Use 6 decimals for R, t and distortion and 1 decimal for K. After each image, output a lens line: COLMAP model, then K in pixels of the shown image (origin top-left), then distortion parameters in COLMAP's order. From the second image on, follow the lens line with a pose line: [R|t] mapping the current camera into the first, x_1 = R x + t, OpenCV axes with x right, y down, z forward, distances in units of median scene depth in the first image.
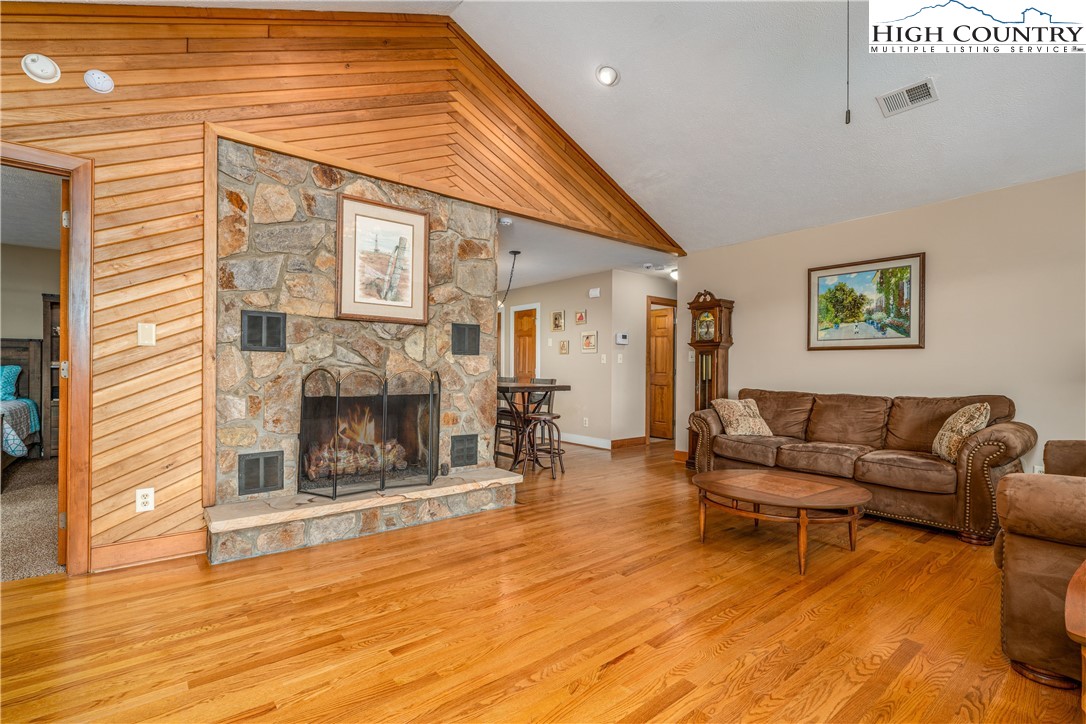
lens RADIAL K [[503.1, 0, 541.9], [0, 503.1, 370.4], [0, 0, 1]] dist [0.000287, 0.000419]
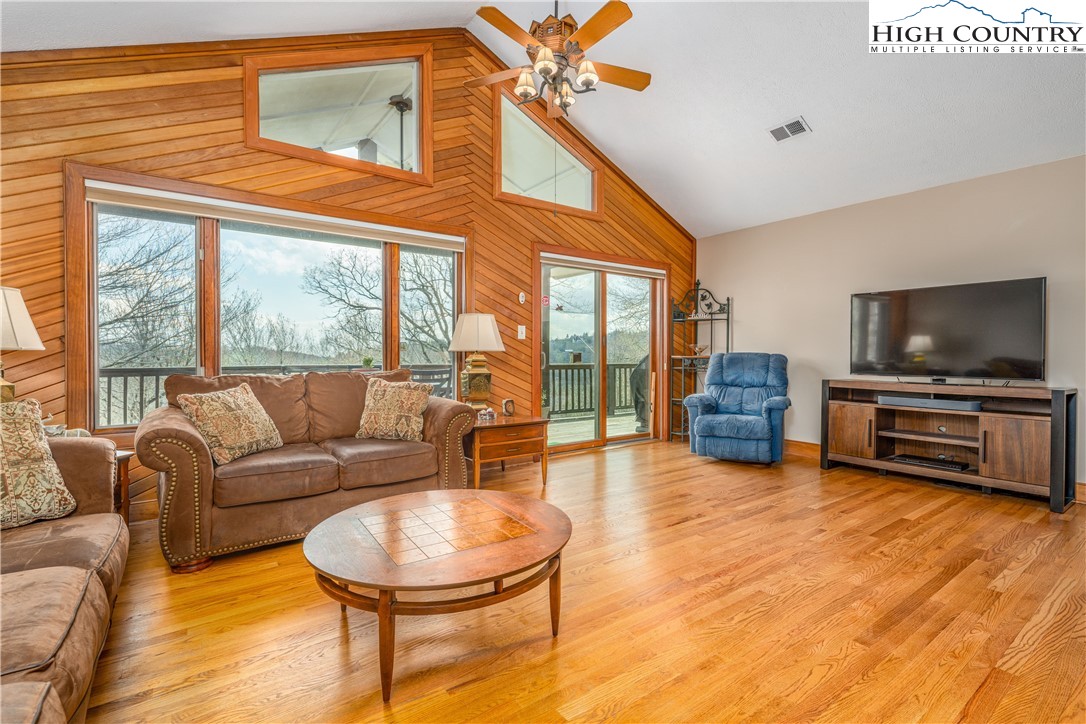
lens RADIAL K [[498.3, 0, 545.8], [0, 498.3, 360.6], [0, 0, 1]] dist [0.001536, 0.000489]
pose [[-0.999050, -0.008396, 0.042754, 0.229713], [-0.007805, 0.999872, 0.013956, 0.007807], [-0.042866, 0.013609, -0.998988, 1.177001]]
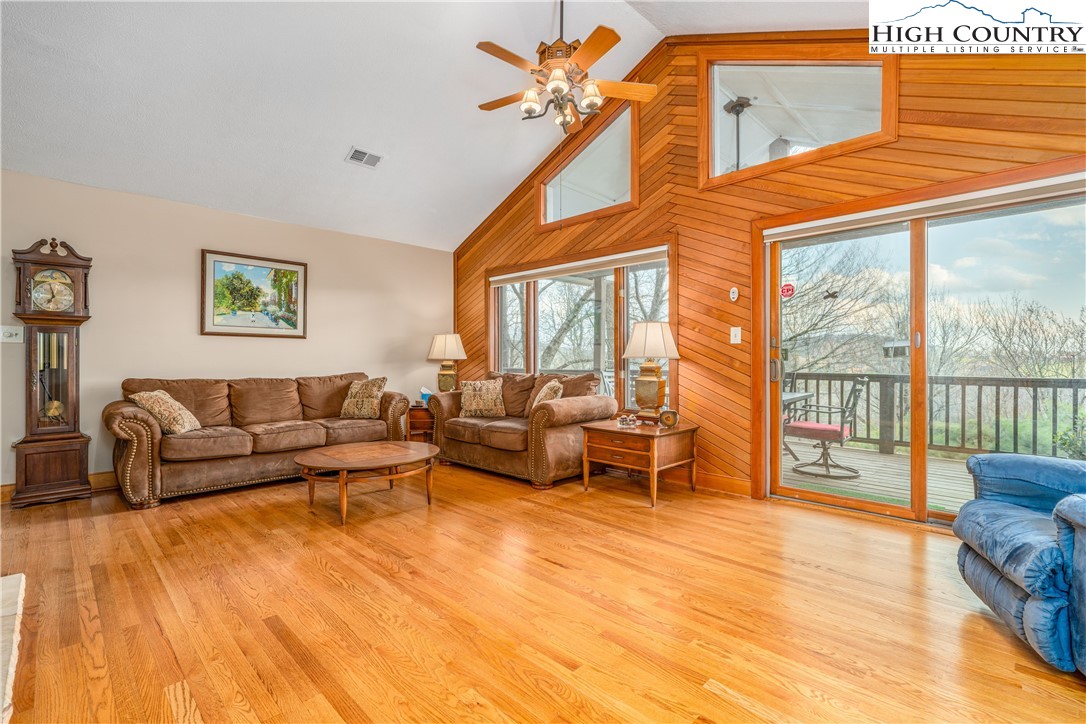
lens RADIAL K [[490.8, 0, 543.0], [0, 490.8, 362.0], [0, 0, 1]] dist [-0.001807, -0.000234]
pose [[-0.110719, -0.011077, 0.993790, -0.528042], [-0.001261, 0.999939, 0.011005, 0.000632], [-0.993851, -0.000035, -0.110726, 0.526494]]
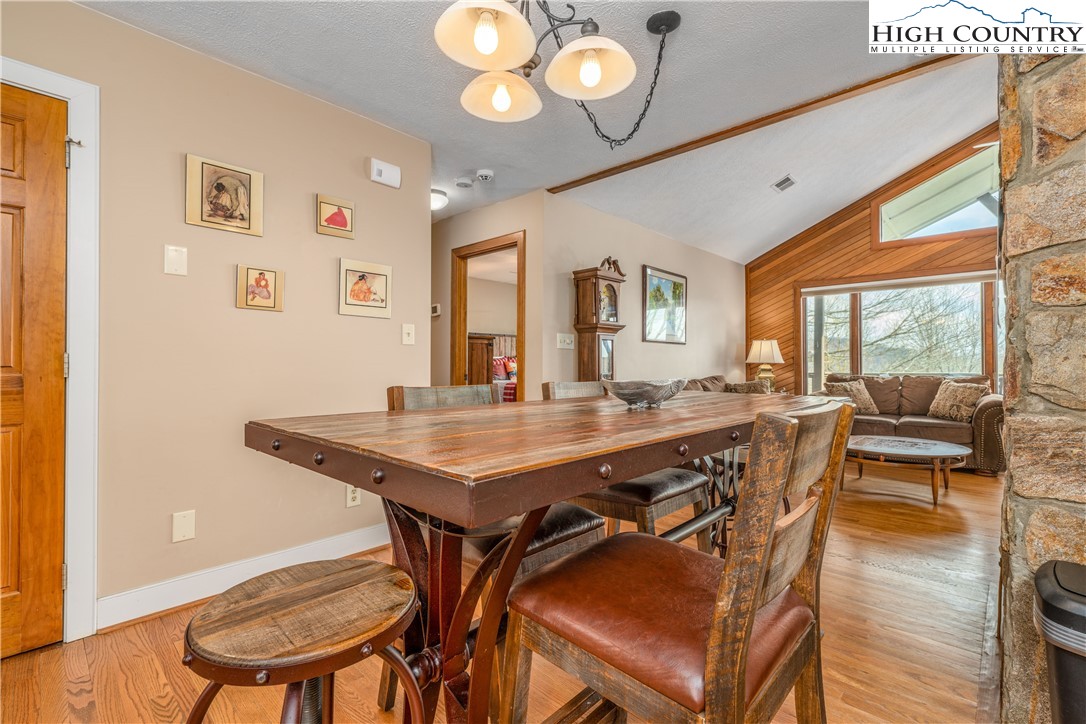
lens RADIAL K [[490.8, 0, 543.0], [0, 490.8, 362.0], [0, 0, 1]] dist [-0.001807, -0.000234]
pose [[-0.143266, -0.000164, 0.989684, -0.518484], [0.002263, 0.999997, 0.000493, 0.002019], [-0.989682, 0.002310, -0.143266, 1.543657]]
